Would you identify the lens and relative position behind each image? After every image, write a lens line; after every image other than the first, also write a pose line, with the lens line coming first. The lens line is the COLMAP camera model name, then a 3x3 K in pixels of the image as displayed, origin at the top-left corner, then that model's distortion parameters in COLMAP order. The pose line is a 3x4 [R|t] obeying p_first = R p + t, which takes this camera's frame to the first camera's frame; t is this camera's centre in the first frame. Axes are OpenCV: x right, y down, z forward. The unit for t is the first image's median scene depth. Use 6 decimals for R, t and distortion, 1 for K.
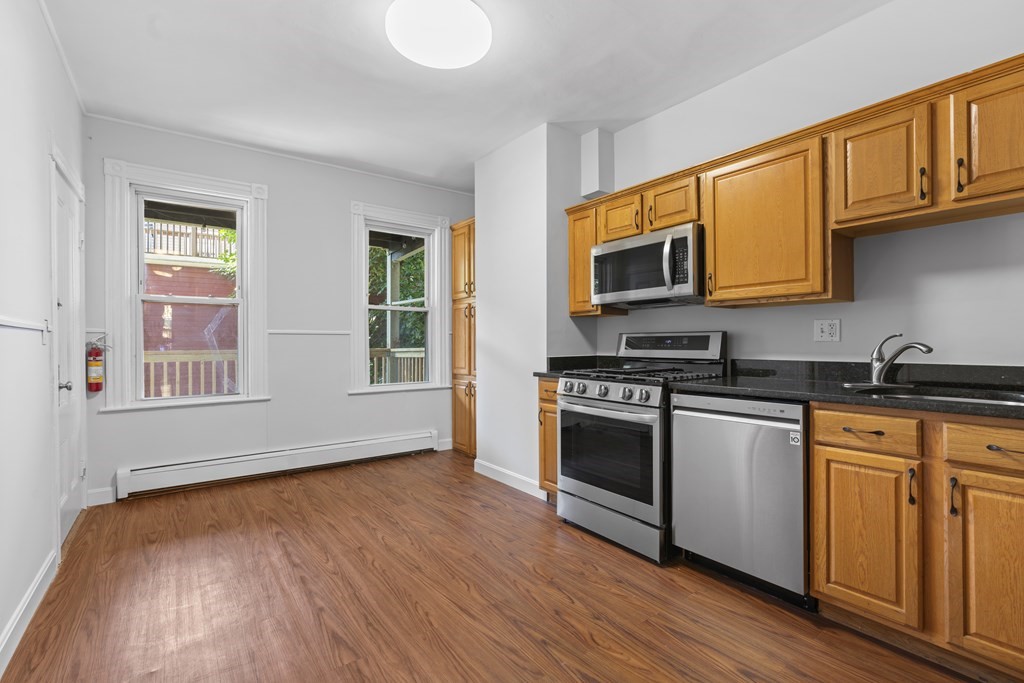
lens RADIAL K [[461.0, 0, 510.2], [0, 461.0, 342.5], [0, 0, 1]] dist [-0.014283, 0.007703]
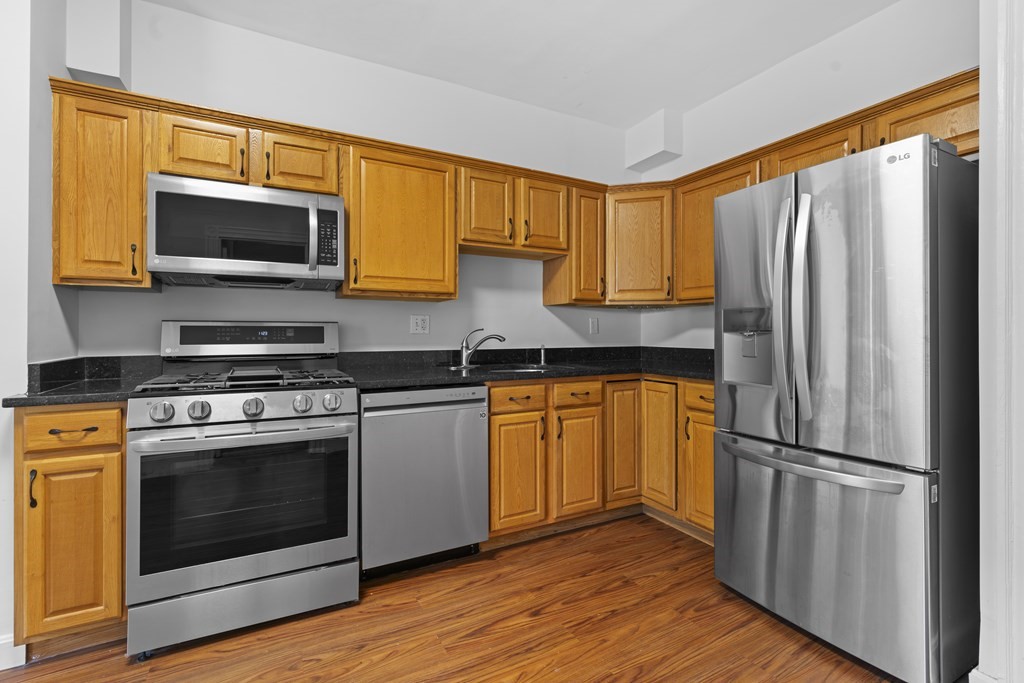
lens RADIAL K [[461.0, 0, 507.9], [0, 461.0, 330.9], [0, 0, 1]] dist [-0.014283, 0.007703]
pose [[0.145143, 0.009095, 0.989369, -0.451036], [-0.000528, 0.999958, -0.009115, 0.001301], [-0.989411, 0.000800, 0.145141, 0.600148]]
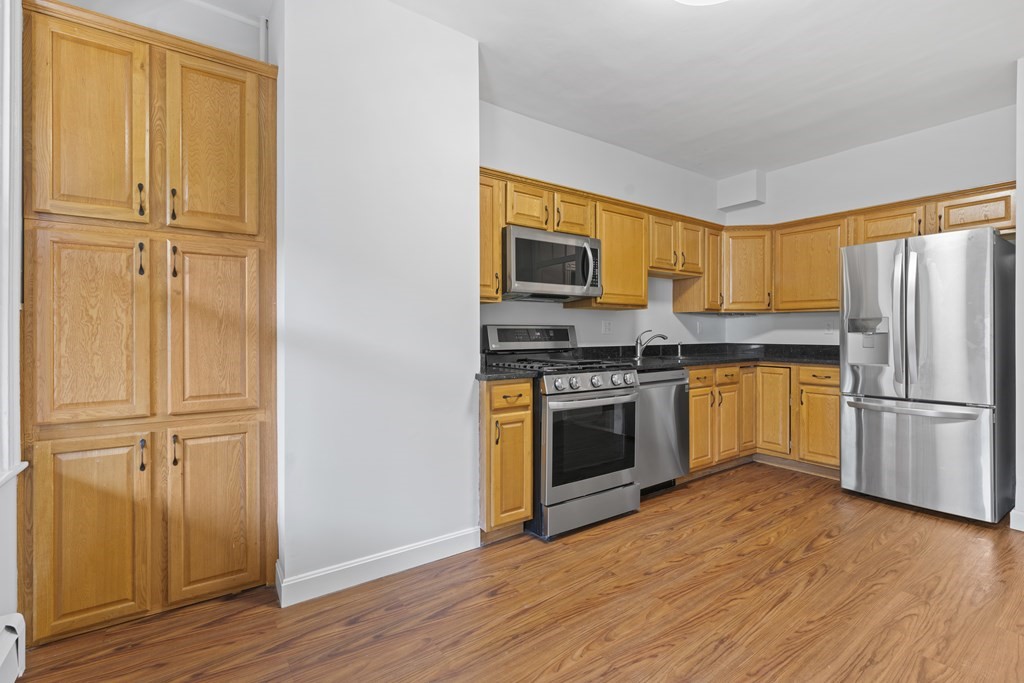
lens RADIAL K [[461.0, 0, 509.2], [0, 461.0, 332.9], [0, 0, 1]] dist [-0.014283, 0.007703]
pose [[0.022543, 0.004727, 0.999735, -0.929449], [0.001728, 0.999987, -0.004767, 0.001714], [-0.999744, 0.001835, 0.022534, 1.302894]]
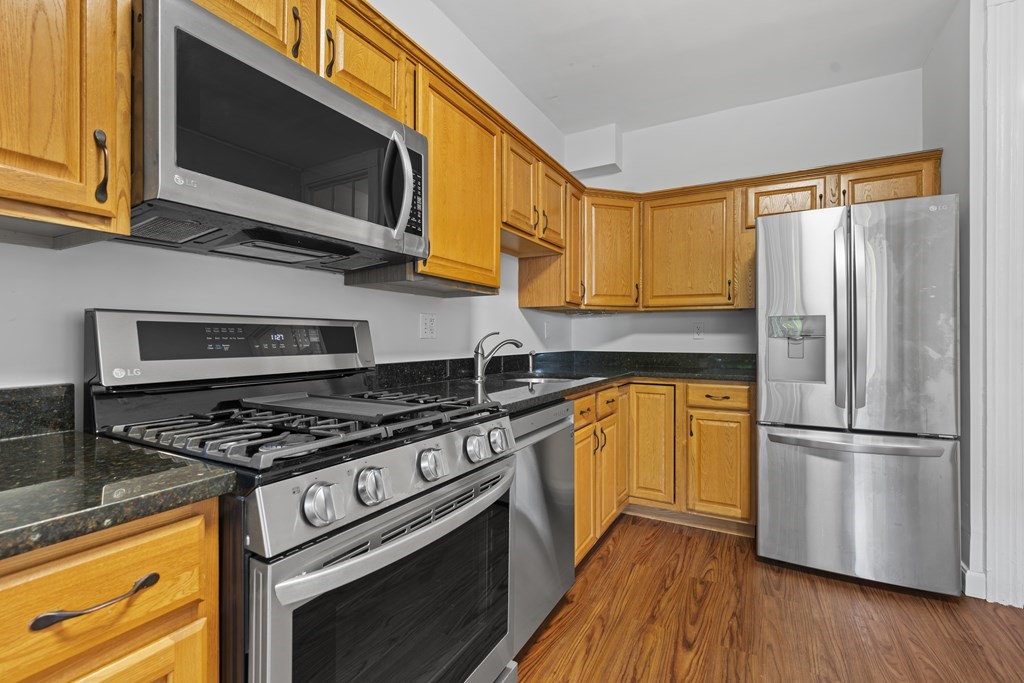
lens RADIAL K [[461.0, 0, 513.4], [0, 461.0, 335.9], [0, 0, 1]] dist [-0.014283, 0.007703]
pose [[-0.418208, 0.009011, 0.908306, -0.200257], [0.001584, 0.999957, -0.009191, 0.001705], [-0.908350, -0.002405, -0.418204, 1.221839]]
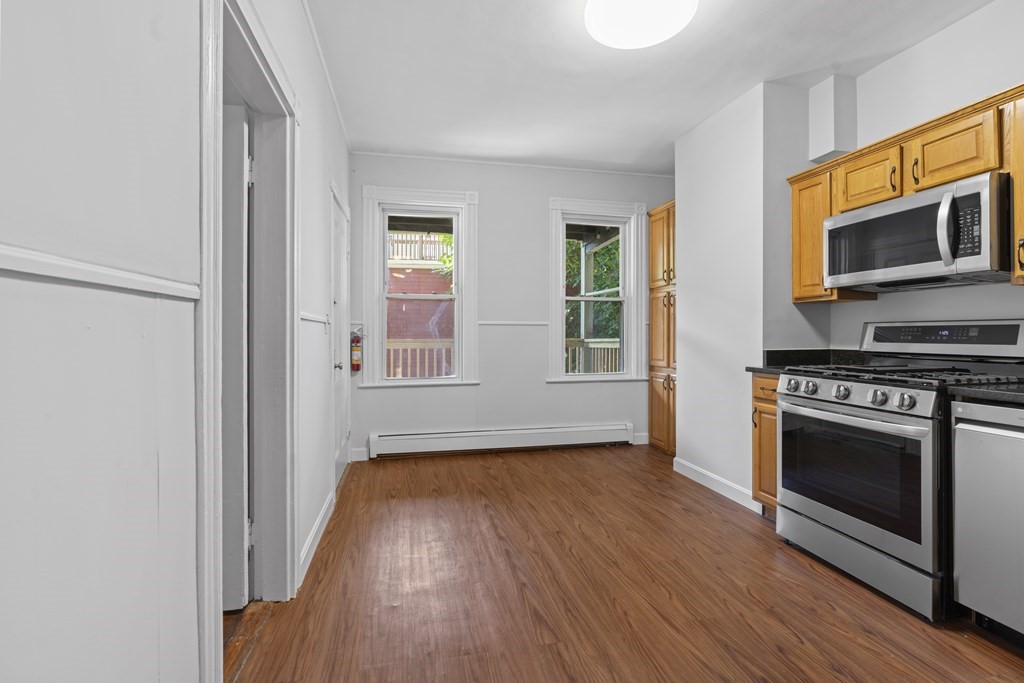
lens RADIAL K [[461.0, 0, 508.3], [0, 461.0, 332.6], [0, 0, 1]] dist [-0.014283, 0.007703]
pose [[0.915120, 0.003142, -0.403170, -0.016192], [-0.003498, 0.999994, -0.000146, 0.000331], [0.403167, 0.001544, 0.915125, 0.011905]]
